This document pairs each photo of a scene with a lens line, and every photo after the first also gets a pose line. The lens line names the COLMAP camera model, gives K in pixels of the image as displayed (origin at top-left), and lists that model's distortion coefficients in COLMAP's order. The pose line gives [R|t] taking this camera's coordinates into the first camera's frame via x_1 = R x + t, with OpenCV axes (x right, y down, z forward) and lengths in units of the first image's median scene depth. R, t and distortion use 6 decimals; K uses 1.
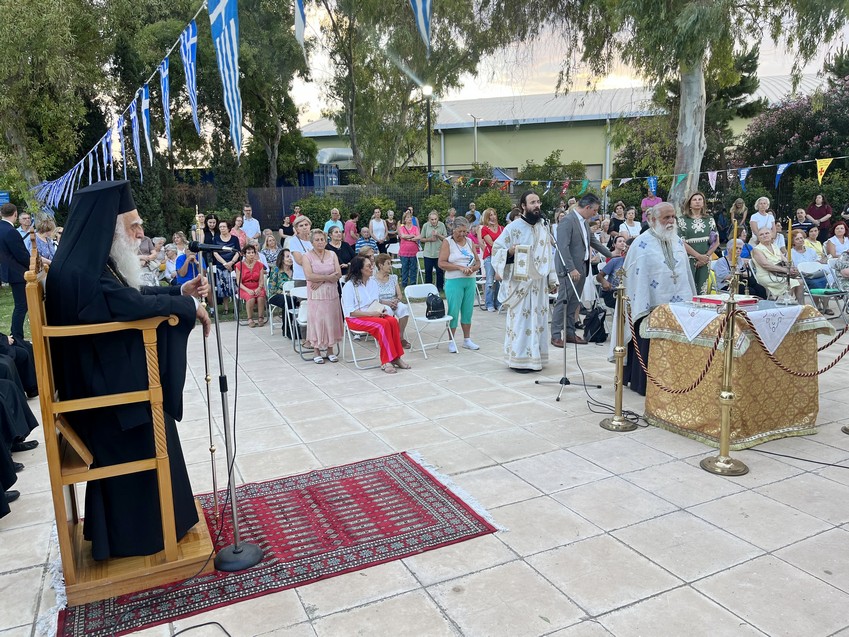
lens RADIAL K [[632.0, 0, 421.9], [0, 632.0, 317.9], [0, 0, 1]] dist [0.048066, -0.076403]
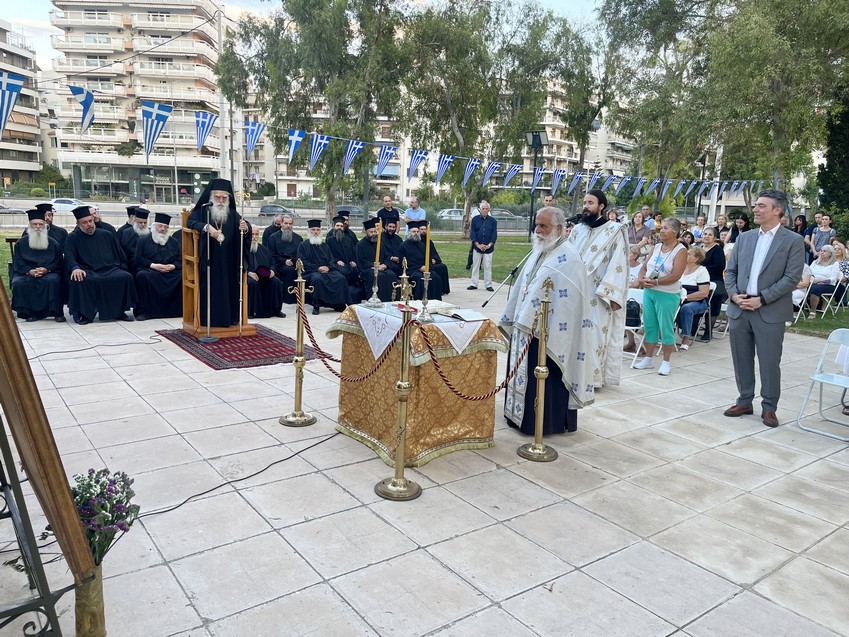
lens RADIAL K [[632.0, 0, 422.5], [0, 632.0, 314.7], [0, 0, 1]] dist [0.048066, -0.076403]
pose [[0.208072, 0.193837, -0.958714, 1.705693], [-0.206870, 0.966715, 0.150557, -0.188244], [0.955987, 0.167003, 0.241246, 0.962711]]
